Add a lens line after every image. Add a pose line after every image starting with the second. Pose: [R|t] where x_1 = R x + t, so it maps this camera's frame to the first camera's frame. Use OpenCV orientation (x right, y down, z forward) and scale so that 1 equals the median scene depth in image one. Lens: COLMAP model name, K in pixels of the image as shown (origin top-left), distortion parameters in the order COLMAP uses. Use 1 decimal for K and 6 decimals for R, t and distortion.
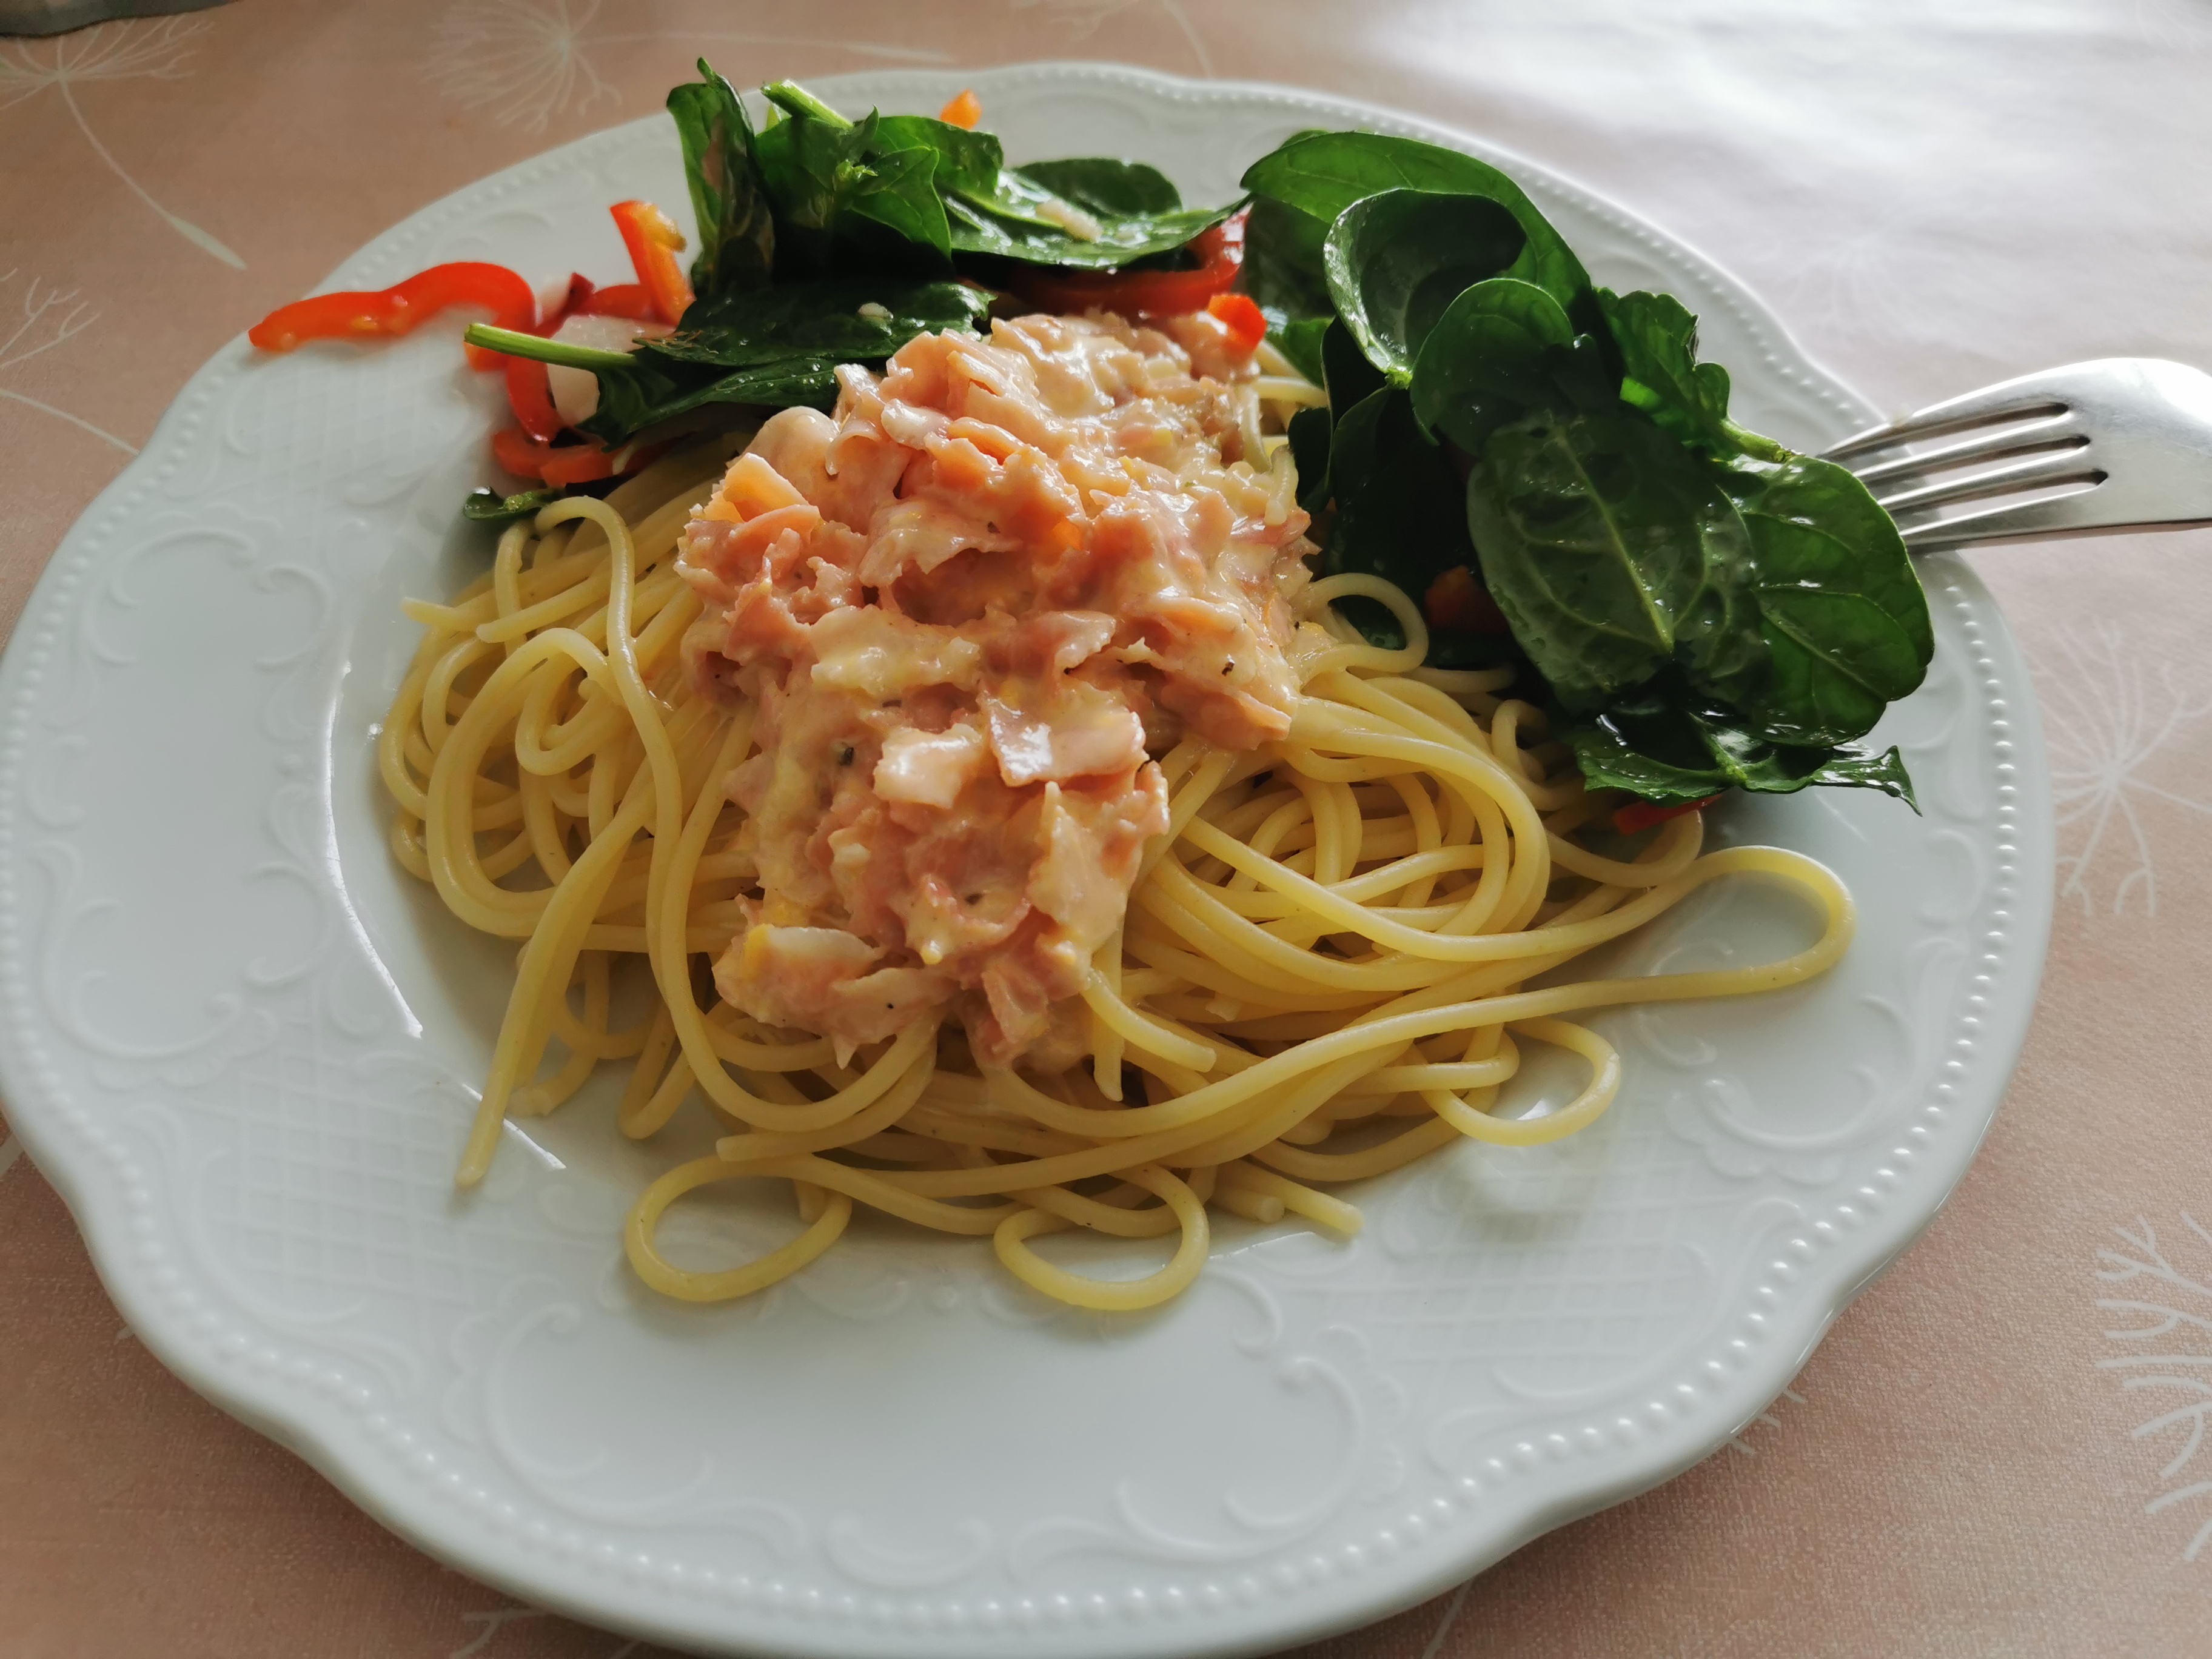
lens RADIAL K [[1749.5, 0, 1100.2], [0, 1749.5, 830.0], [0, 0, 1]] dist [-0.006923, -0.002784]
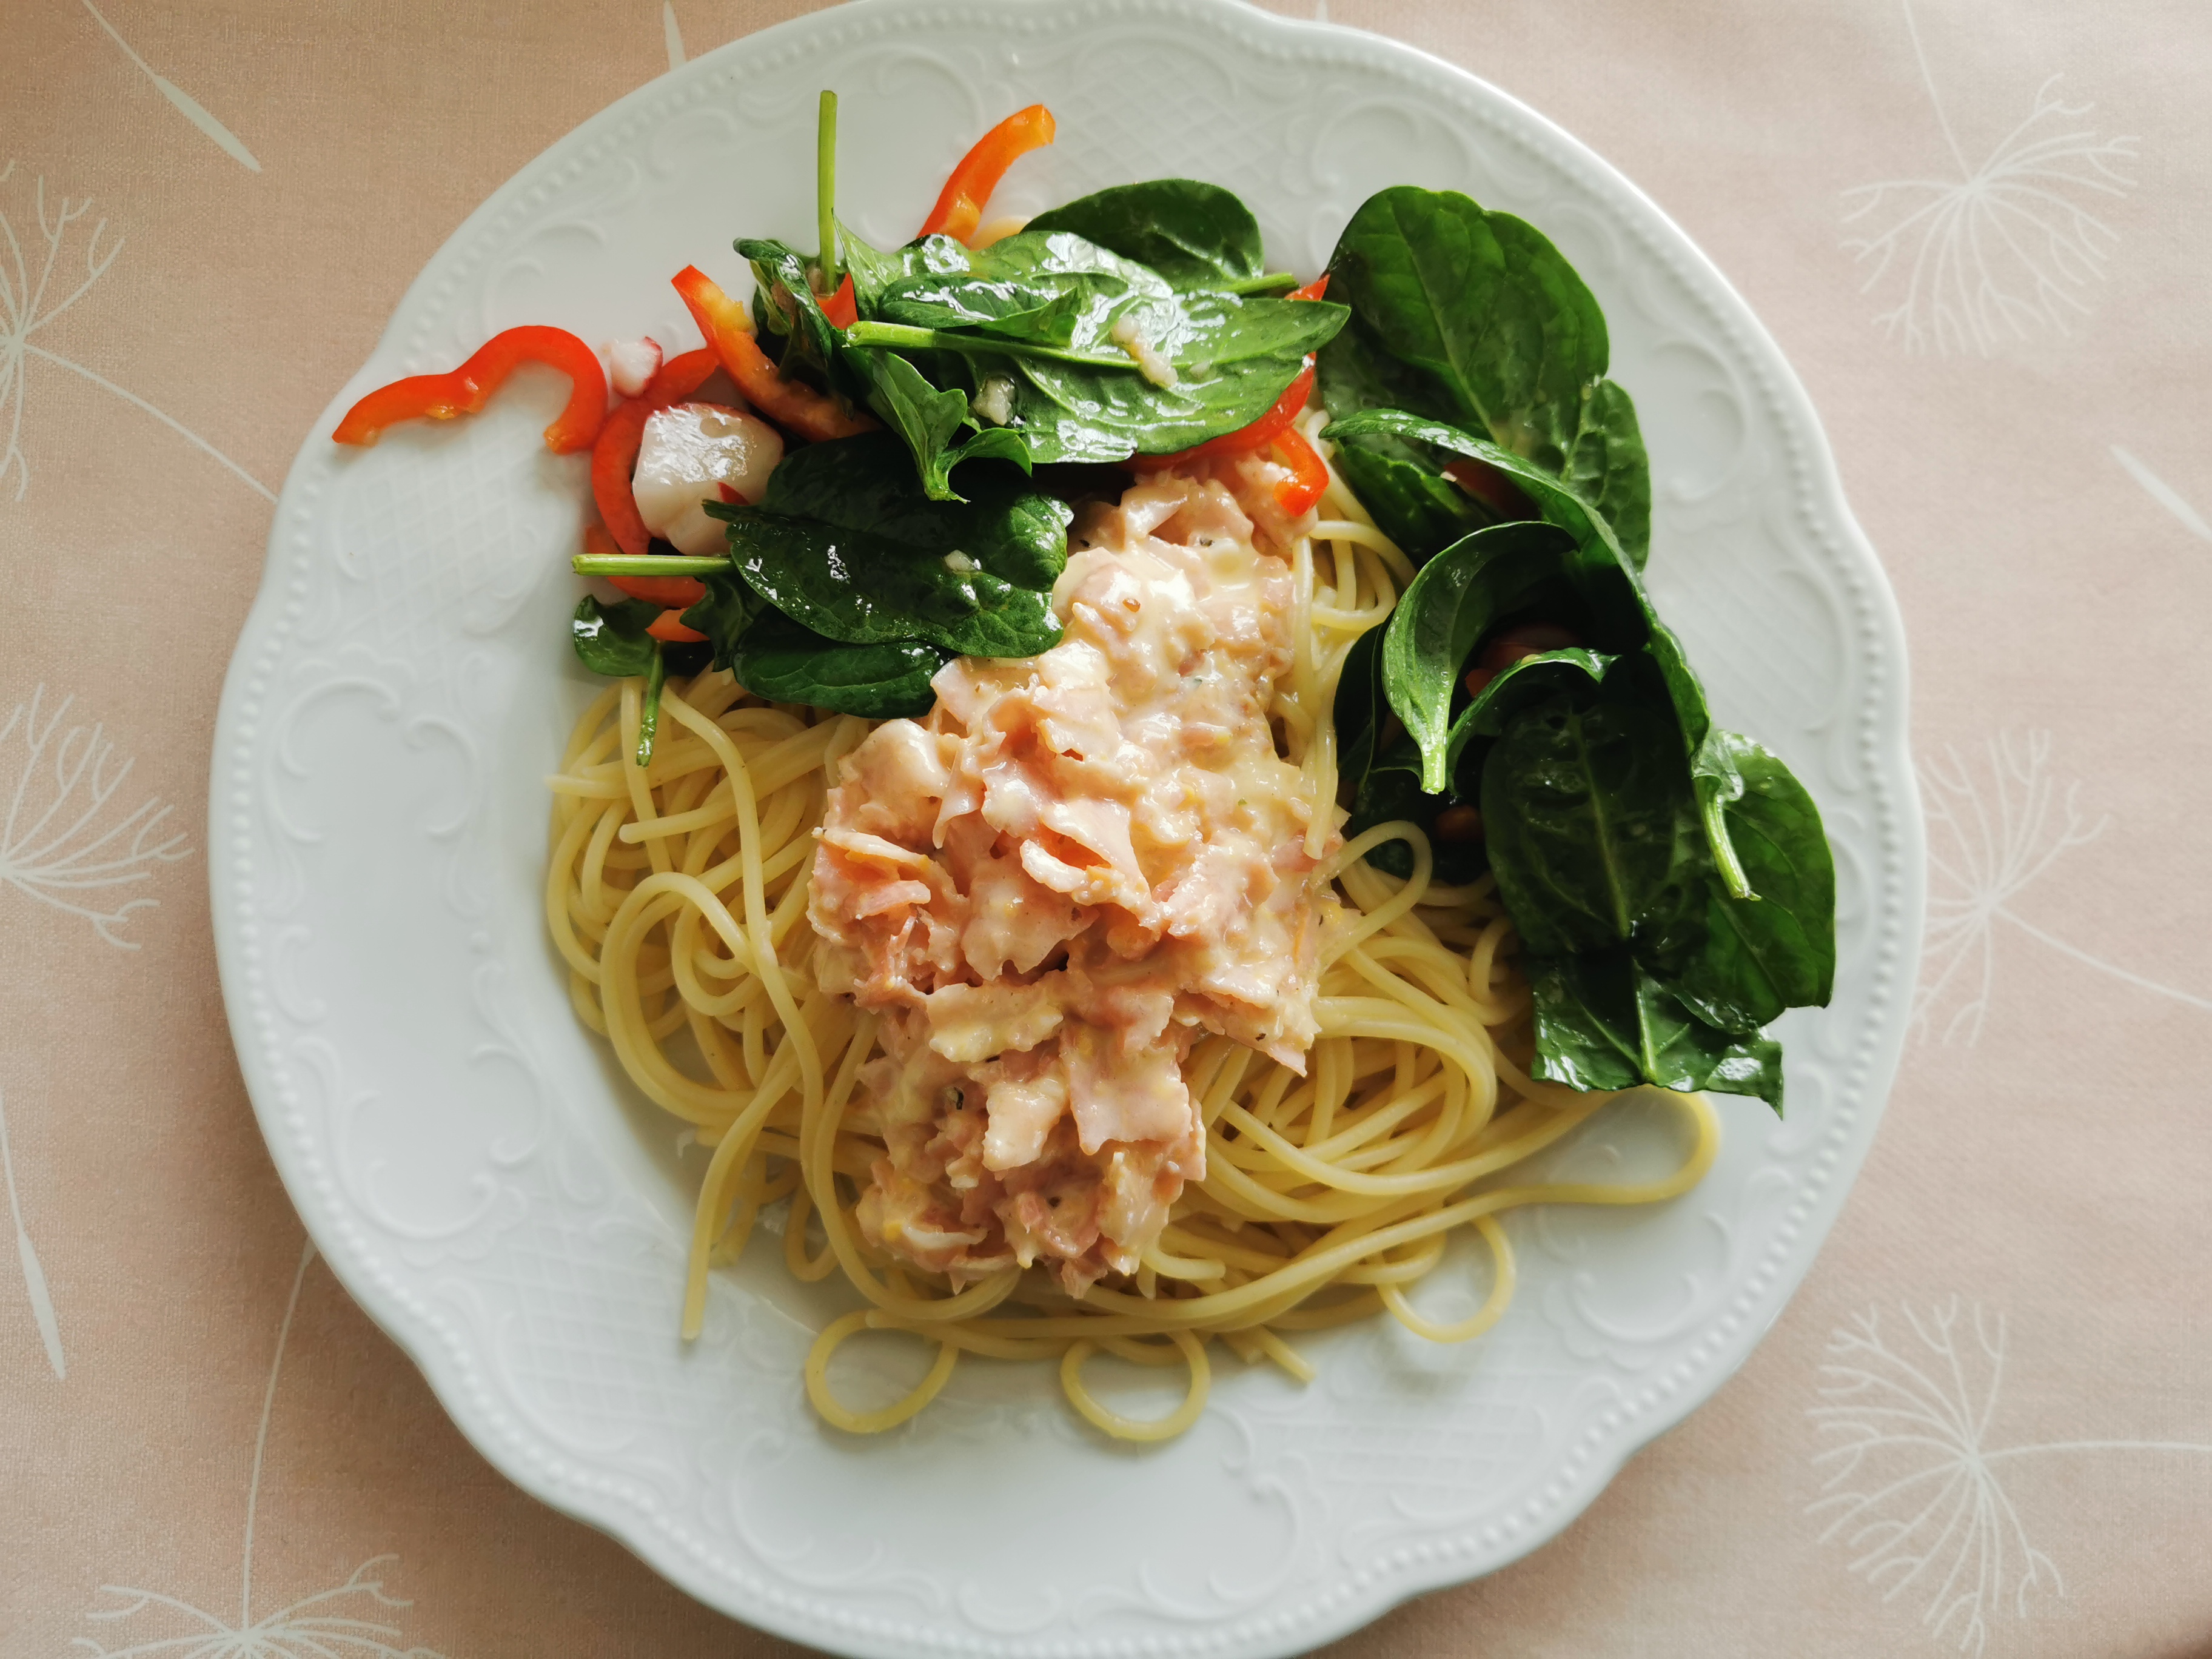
lens RADIAL K [[1715.3, 0, 1113.9], [0, 1715.3, 826.8], [0, 0, 1]] dist [0.005807, -0.005796]
pose [[0.998850, 0.037063, 0.030429, -0.073483], [-0.047590, 0.844151, 0.533989, -0.857103], [-0.005896, -0.534823, 0.844943, 0.043015]]
